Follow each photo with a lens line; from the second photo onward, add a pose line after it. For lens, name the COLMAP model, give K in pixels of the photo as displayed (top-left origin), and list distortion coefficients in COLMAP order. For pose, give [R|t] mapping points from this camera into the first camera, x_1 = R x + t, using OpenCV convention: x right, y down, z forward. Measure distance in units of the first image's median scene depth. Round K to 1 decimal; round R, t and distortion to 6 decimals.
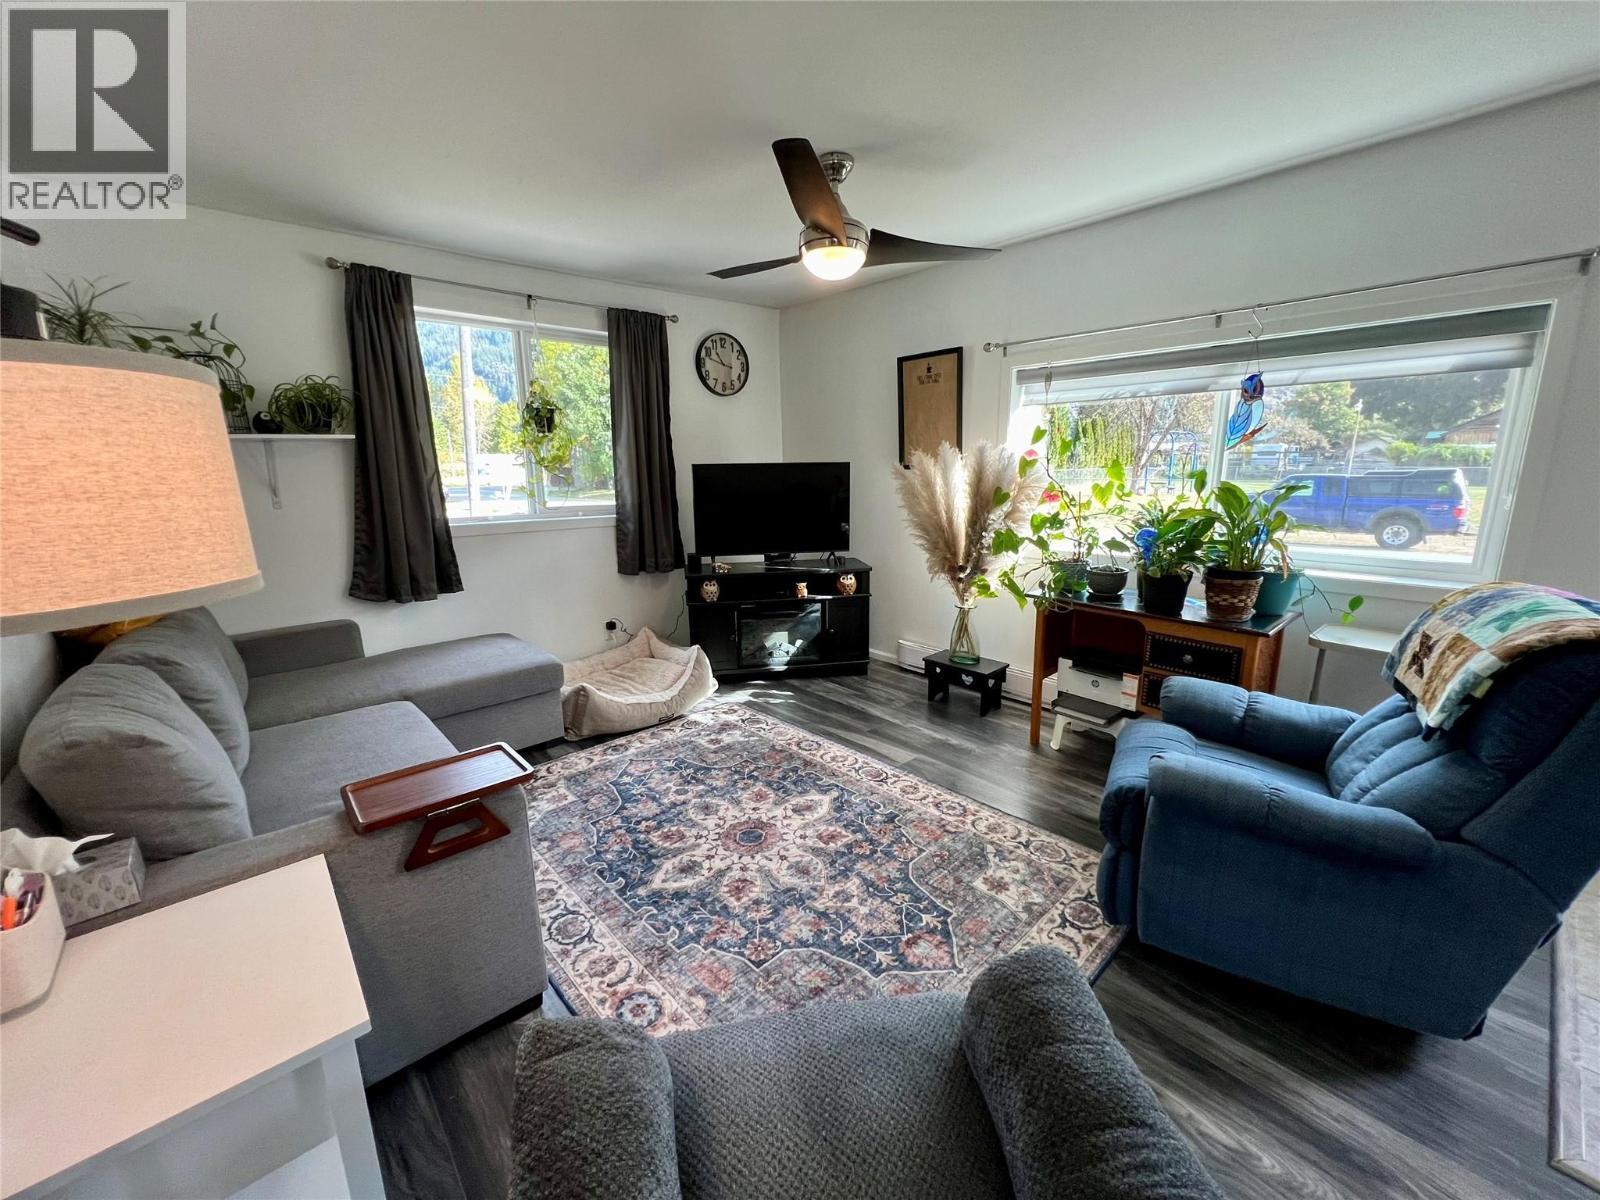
lens RADIAL K [[645.3, 0, 797.4], [0, 645.3, 599.2], [0, 0, 1]] dist [0.002906, 0.000469]
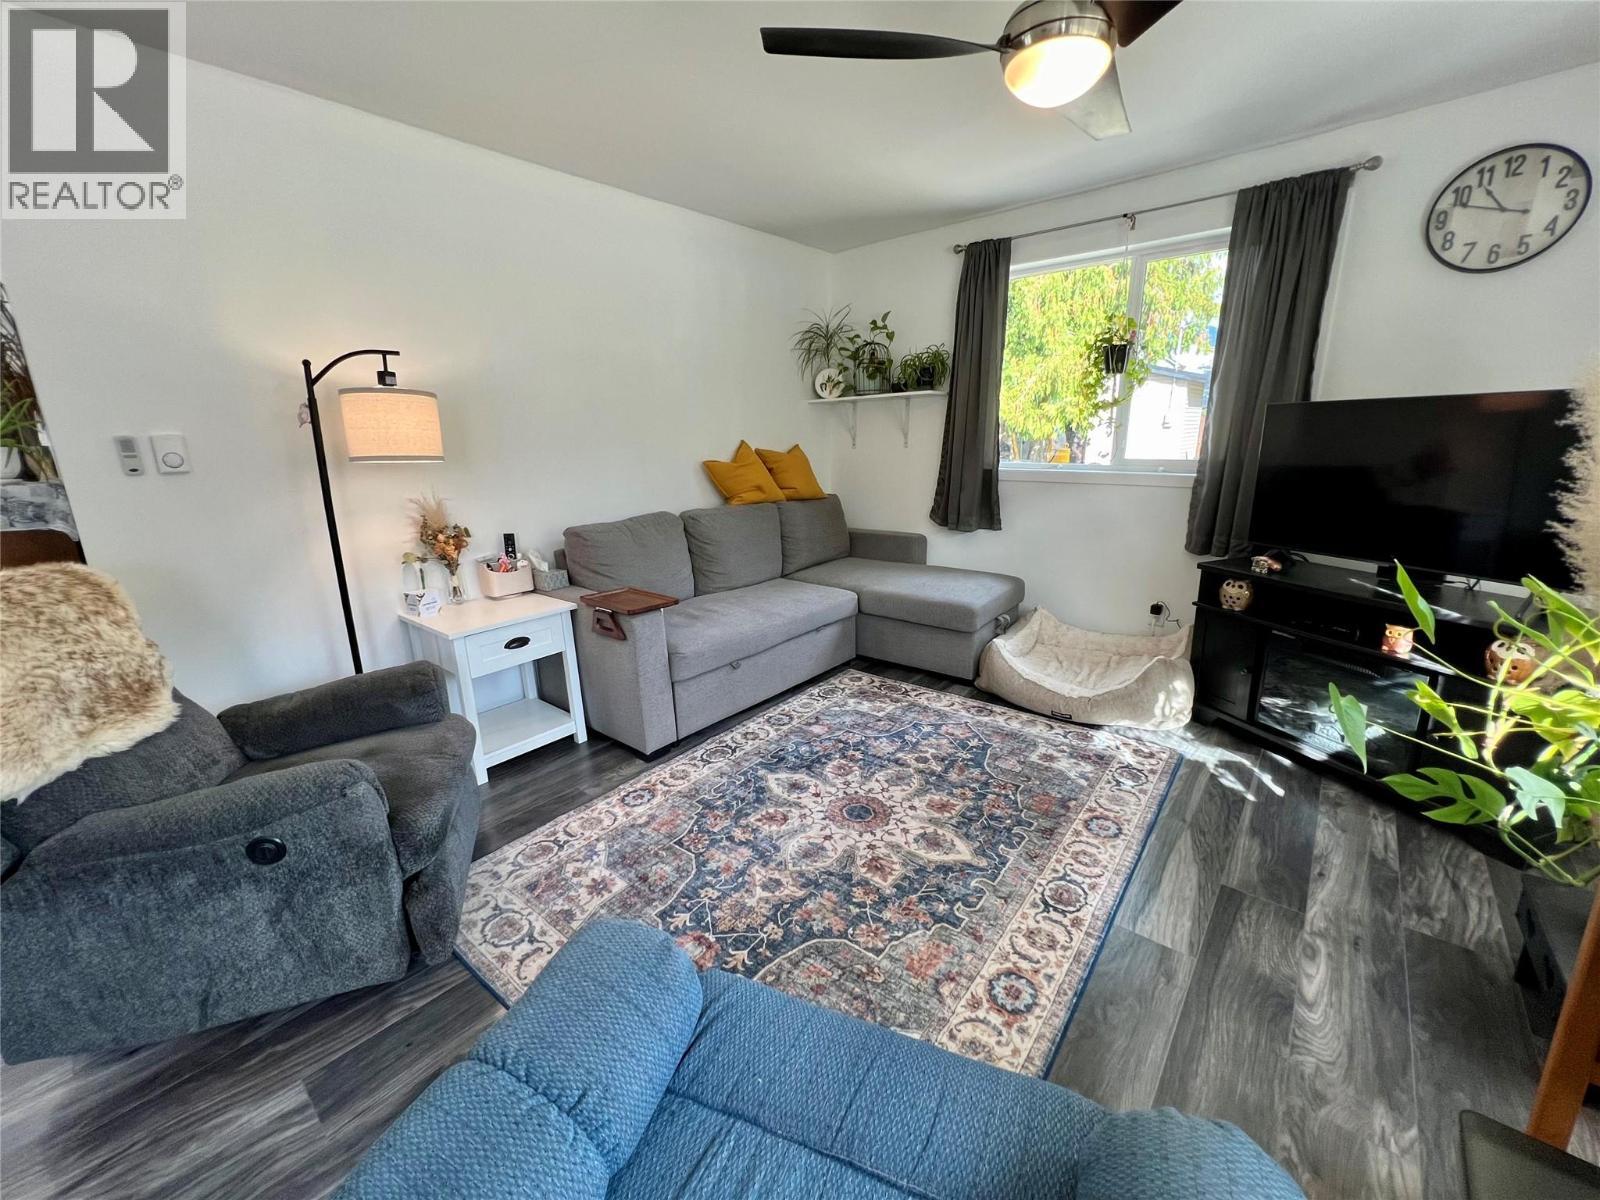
lens RADIAL K [[645.3, 0, 796.4], [0, 645.3, 601.2], [0, 0, 1]] dist [0.002906, 0.000469]
pose [[0.143058, 0.262310, -0.954320, 0.604087], [-0.186941, 0.954043, 0.234211, -0.106944], [0.971899, 0.144895, 0.185520, 0.570984]]
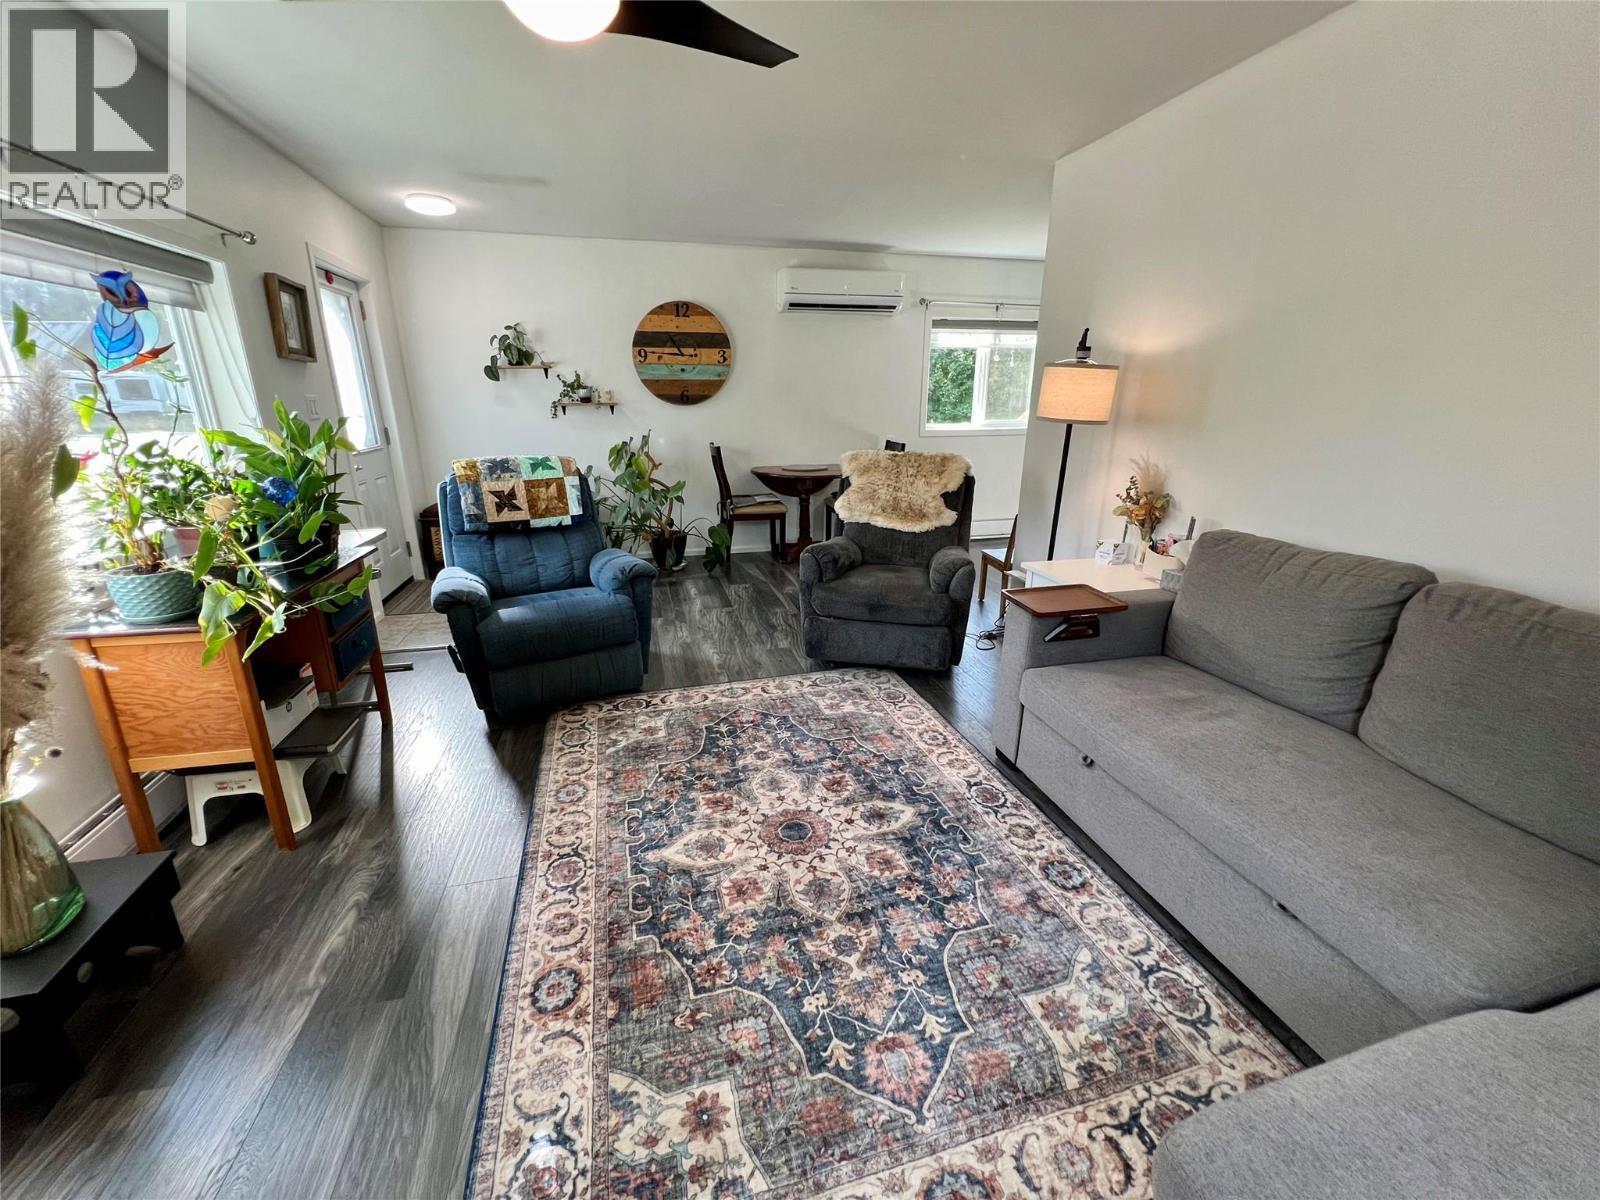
lens RADIAL K [[645.3, 0, 791.1], [0, 645.3, 599.6], [0, 0, 1]] dist [0.002906, 0.000469]
pose [[-0.885002, -0.132700, 0.446276, -0.338839], [0.105016, 0.876927, 0.469011, -0.253501], [-0.453589, 0.461942, -0.762146, 1.250366]]
